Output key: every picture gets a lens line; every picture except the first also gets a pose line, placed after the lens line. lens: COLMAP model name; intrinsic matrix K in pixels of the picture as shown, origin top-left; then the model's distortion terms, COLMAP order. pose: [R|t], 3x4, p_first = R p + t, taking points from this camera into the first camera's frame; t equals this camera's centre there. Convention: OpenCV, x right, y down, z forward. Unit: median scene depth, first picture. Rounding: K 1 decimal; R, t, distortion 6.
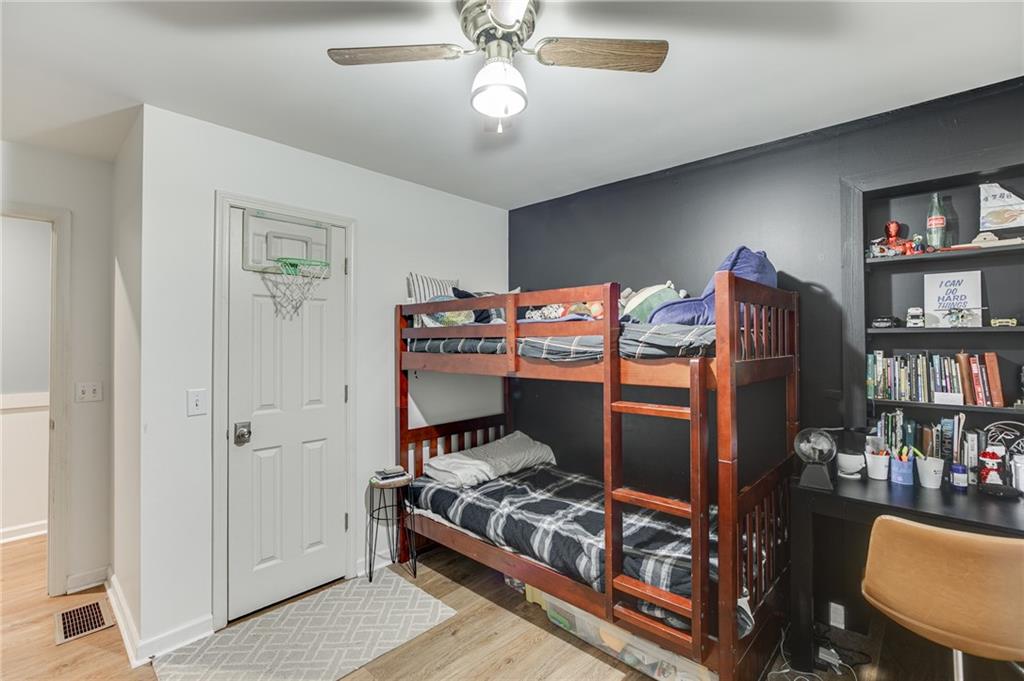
lens RADIAL K [[461.8, 0, 511.0], [0, 461.8, 336.3], [0, 0, 1]] dist [-0.016131, 0.006307]
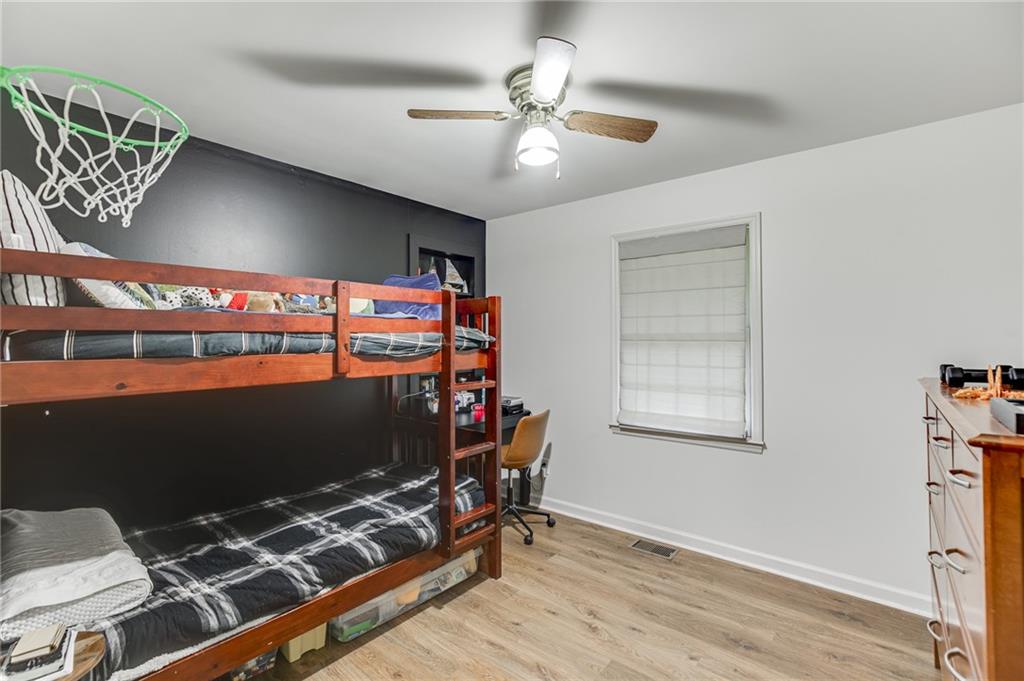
lens RADIAL K [[461.8, 0, 510.0], [0, 461.8, 339.4], [0, 0, 1]] dist [-0.016131, 0.006307]
pose [[-0.055895, 0.001426, 0.998436, -0.890607], [-0.007521, 0.999970, -0.001849, 0.014553], [-0.998408, -0.007613, -0.055883, 0.765120]]
